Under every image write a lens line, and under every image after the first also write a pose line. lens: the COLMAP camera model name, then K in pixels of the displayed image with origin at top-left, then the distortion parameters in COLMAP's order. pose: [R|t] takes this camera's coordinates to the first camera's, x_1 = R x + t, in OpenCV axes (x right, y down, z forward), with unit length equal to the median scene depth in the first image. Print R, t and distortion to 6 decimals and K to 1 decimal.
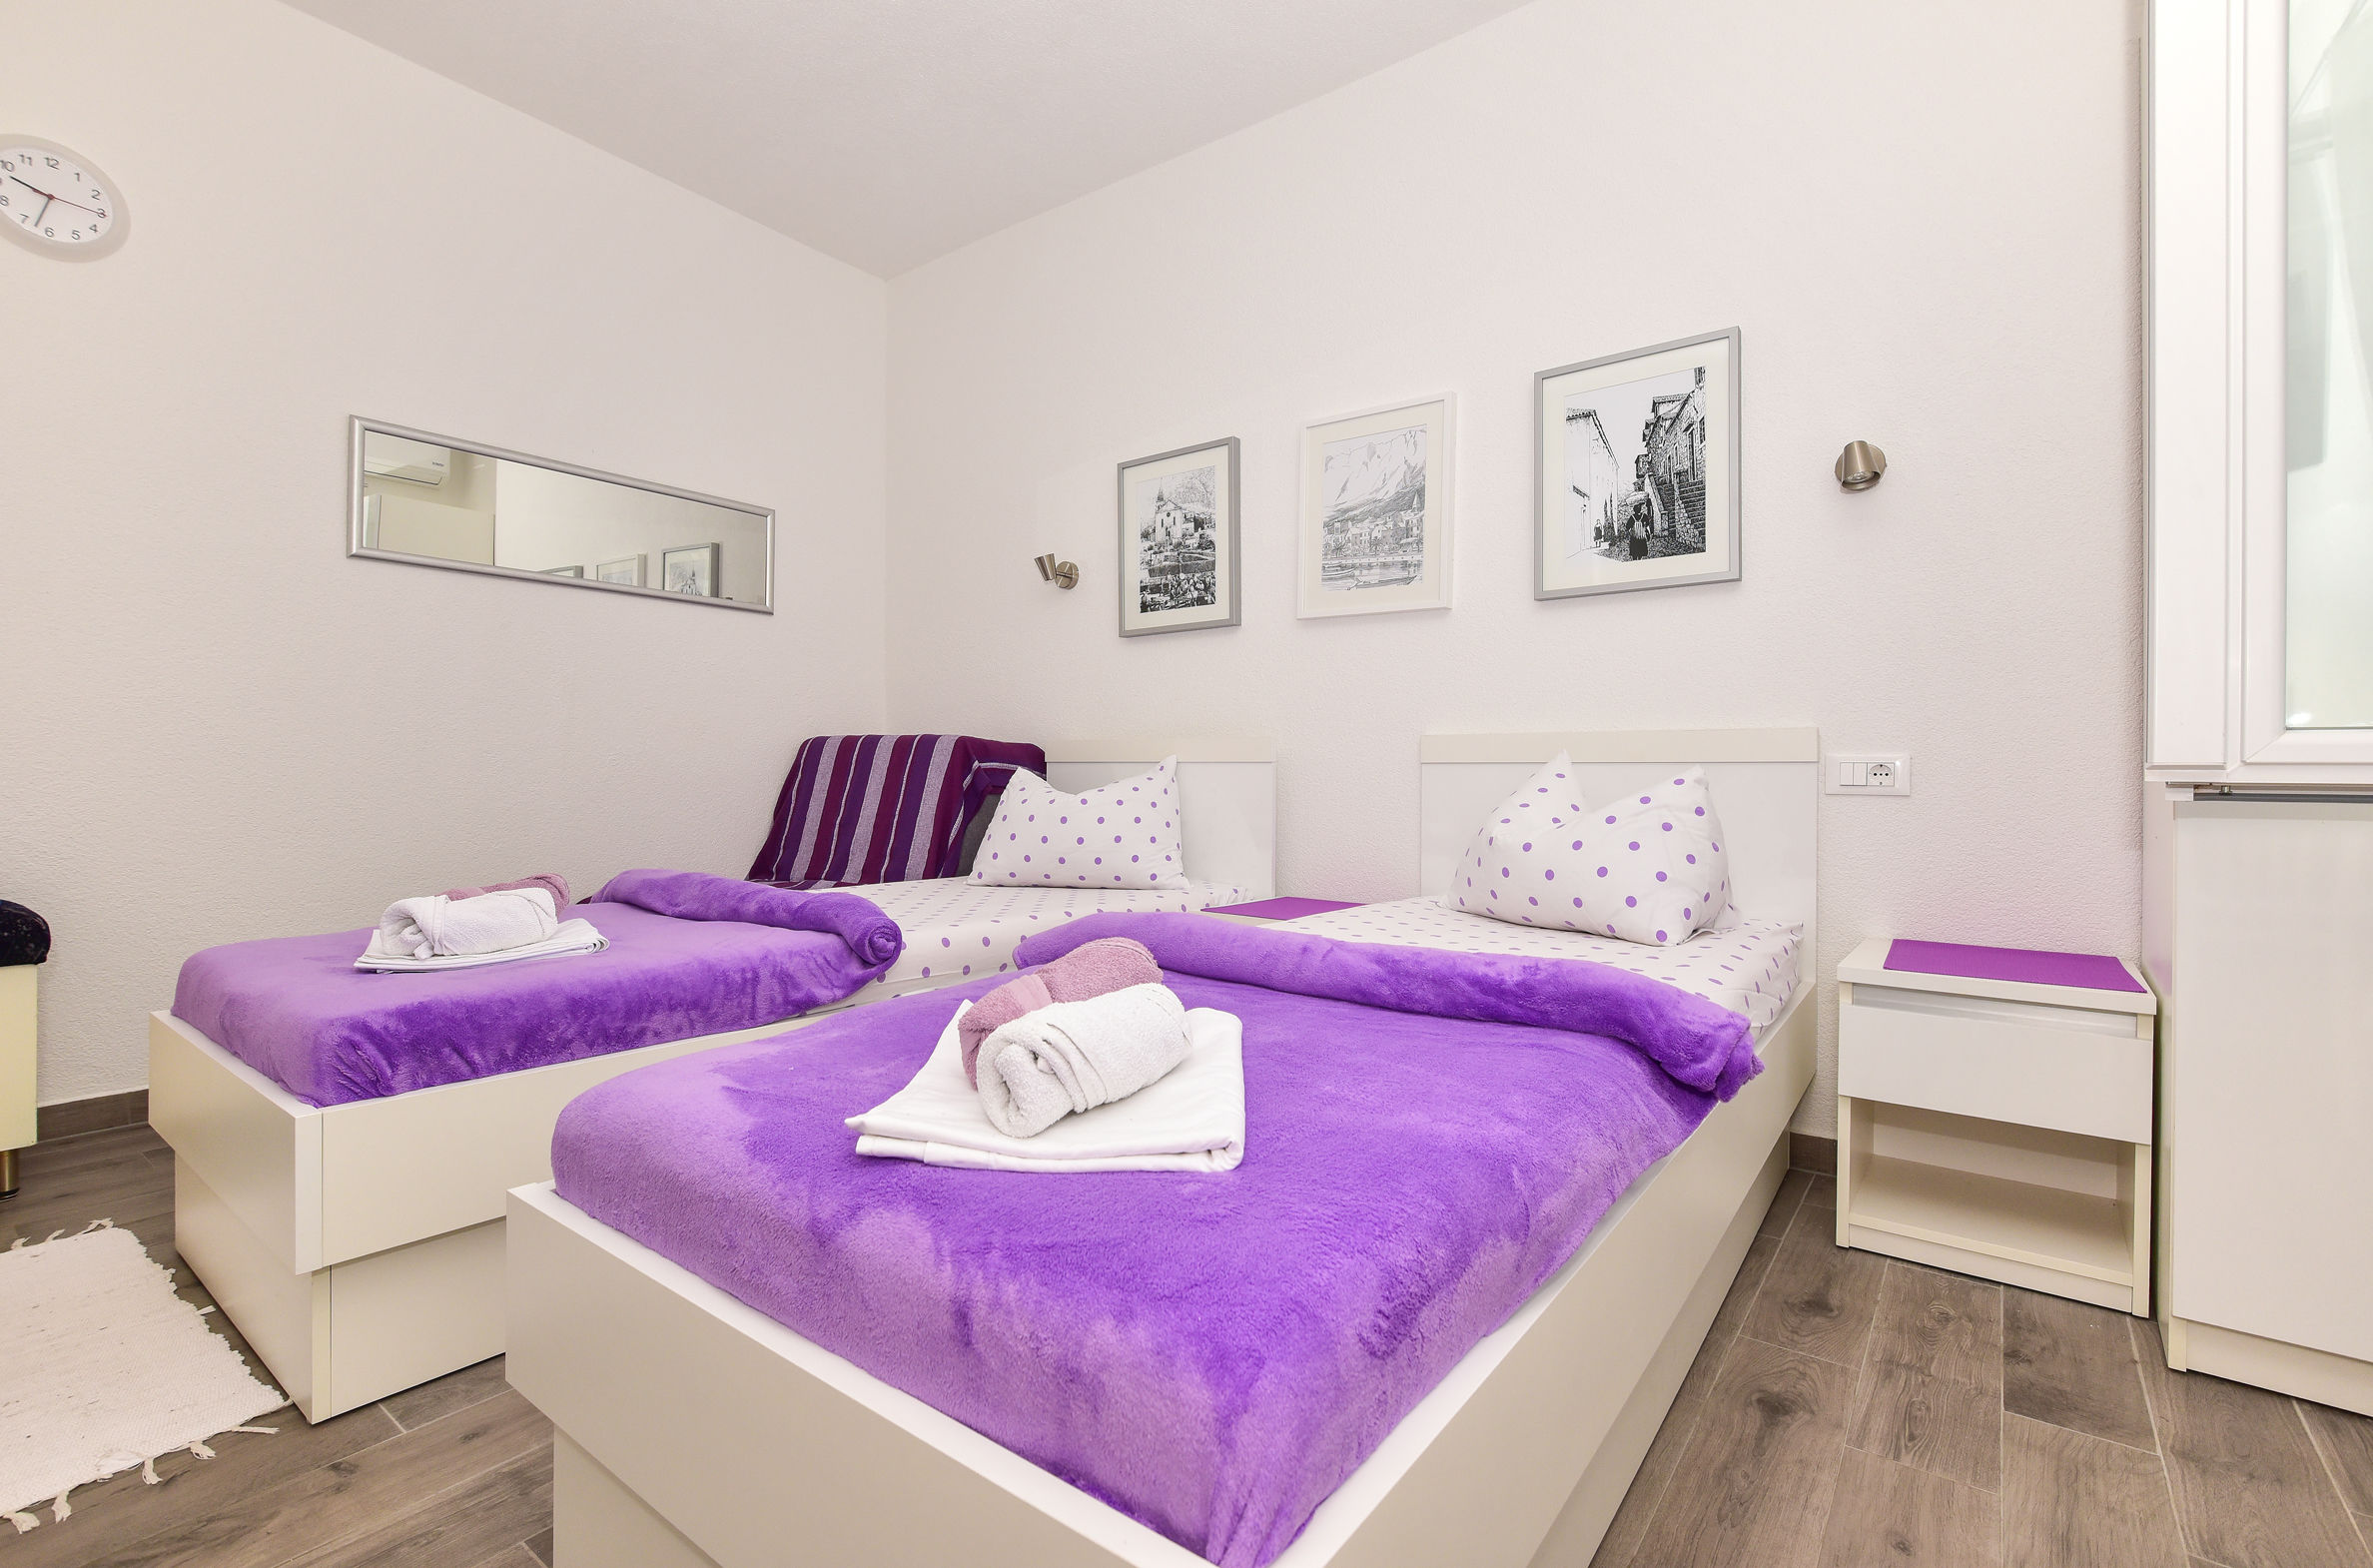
lens RADIAL K [[1064.3, 0, 1190.7], [0, 1064.3, 783.7], [0, 0, 1]] dist [0.012367, -0.016160]
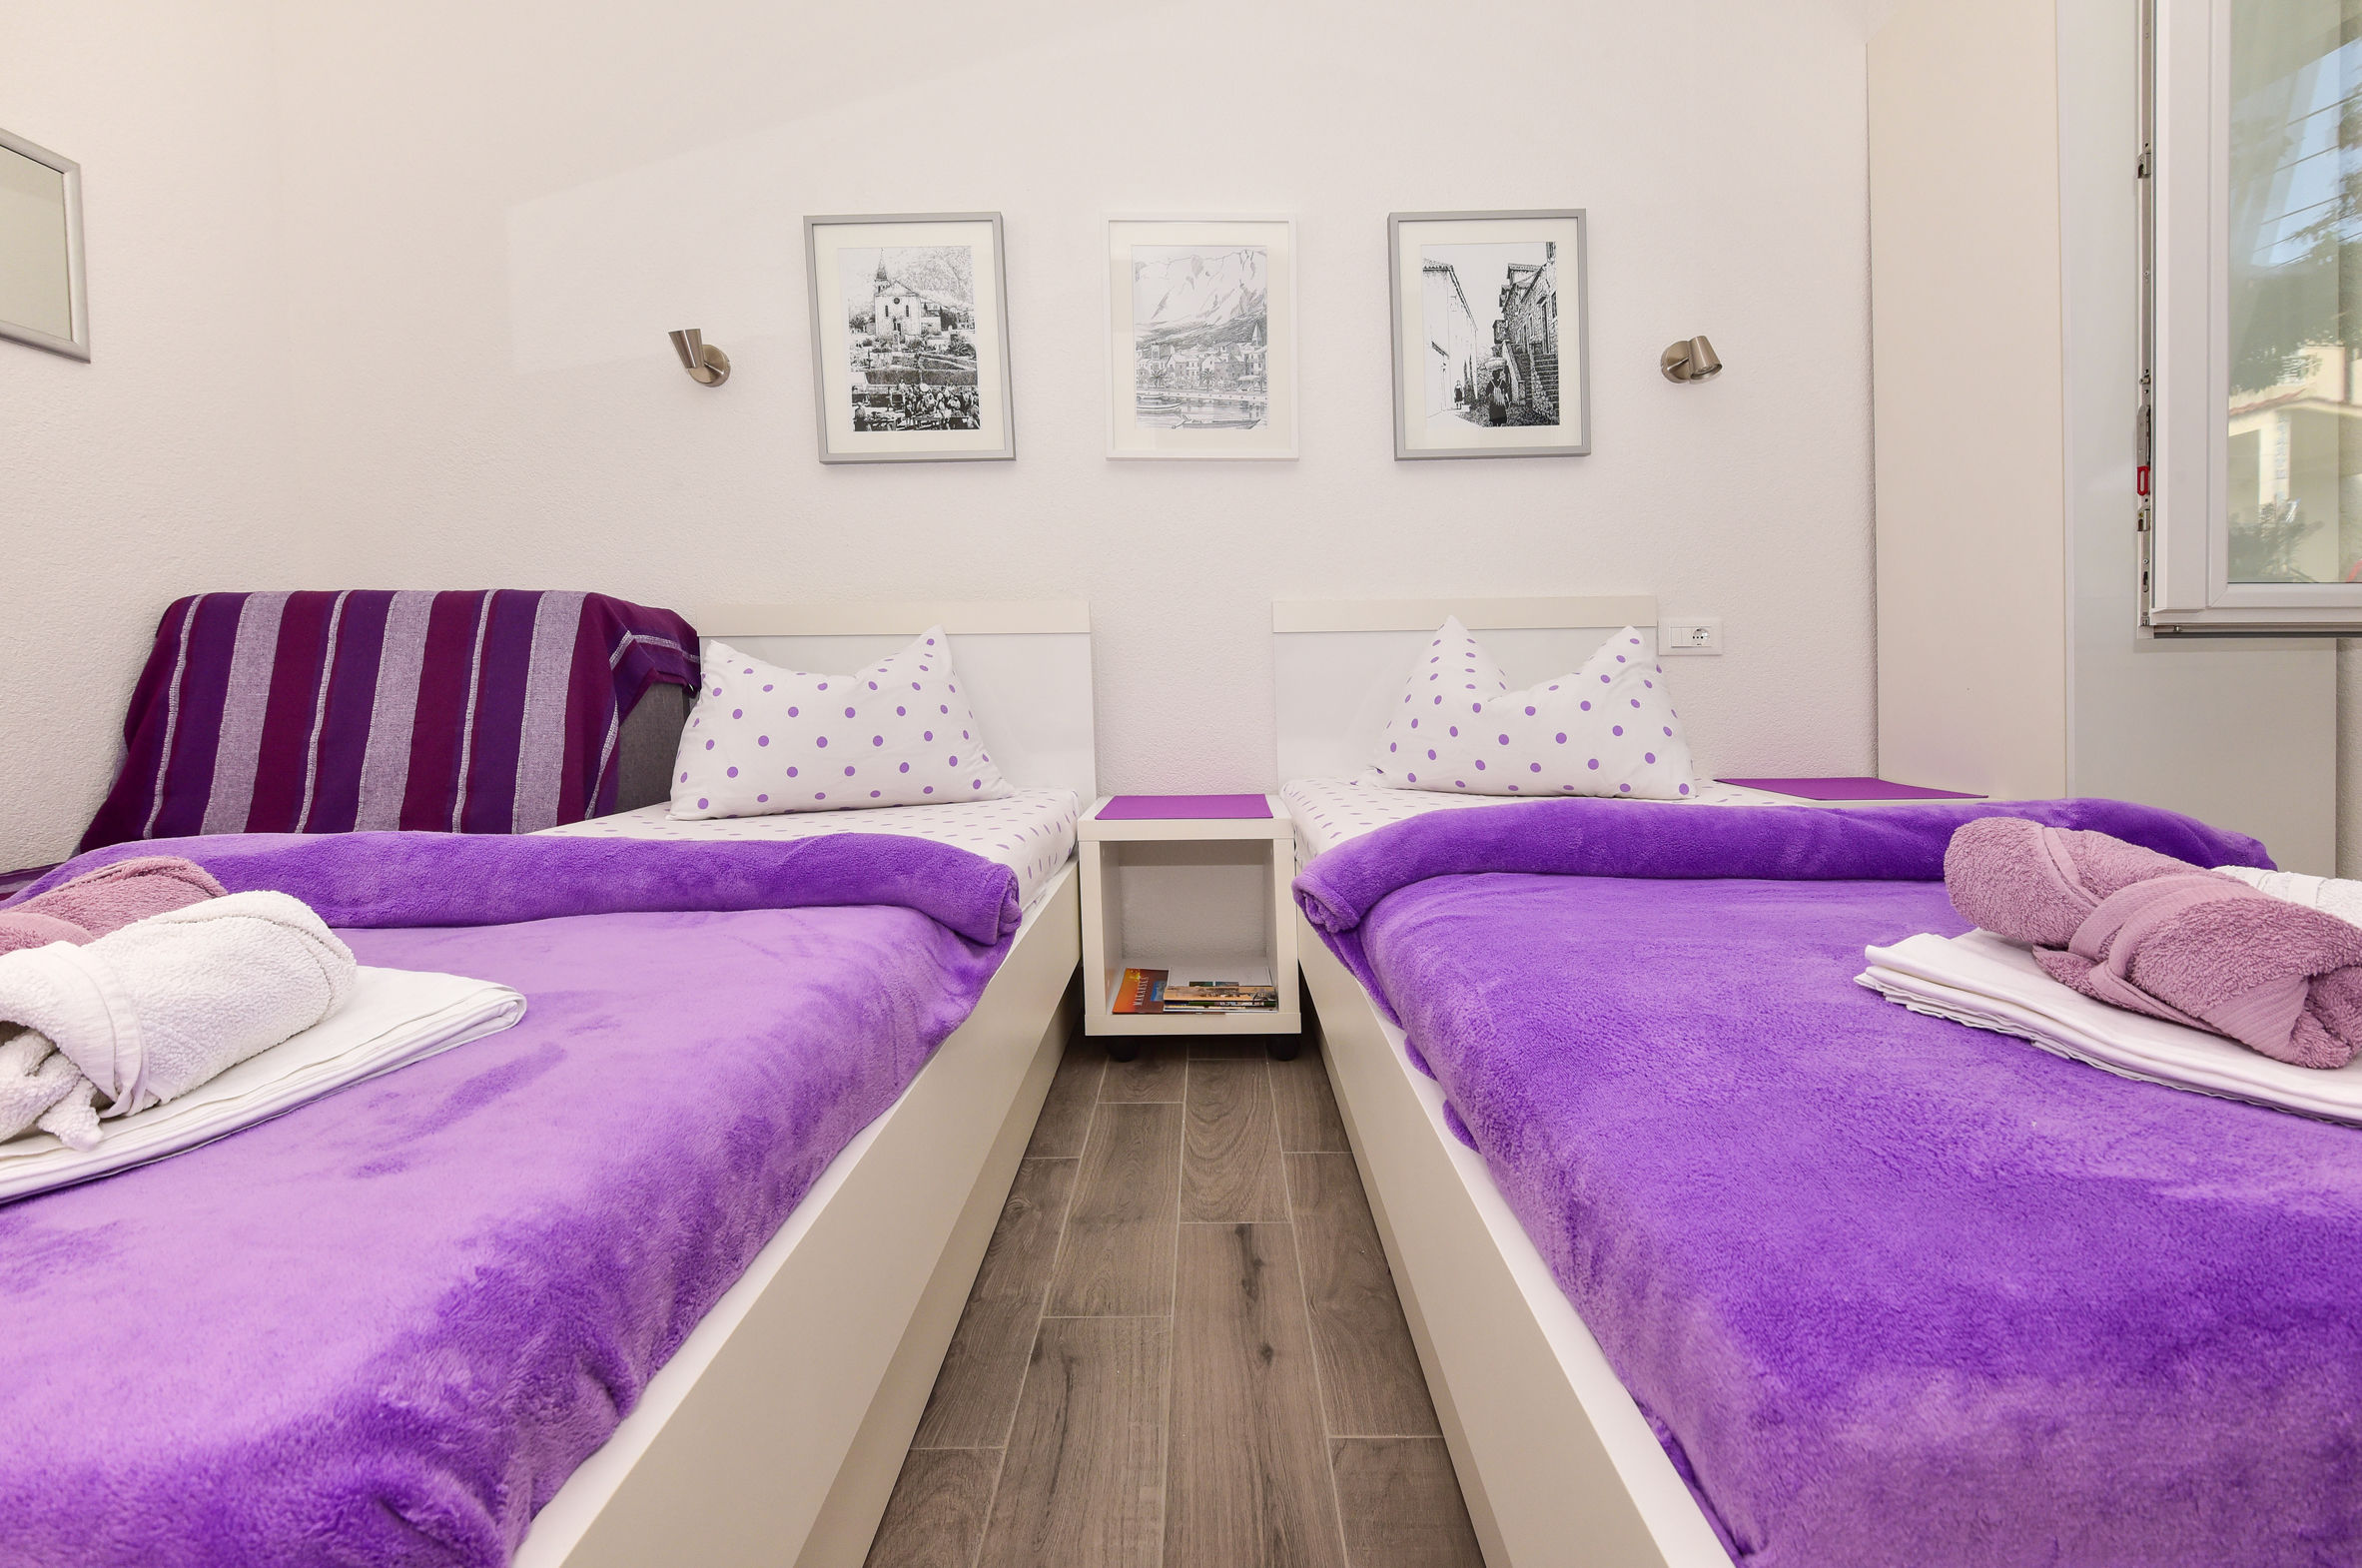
lens RADIAL K [[1059.4, 0, 1196.9], [0, 1059.4, 747.7], [0, 0, 1]] dist [0.012367, -0.016160]
pose [[0.797027, -0.055975, 0.601344, -0.366011], [0.023801, 0.997833, 0.061335, 0.020243], [-0.603474, -0.034574, 0.796632, 0.317433]]
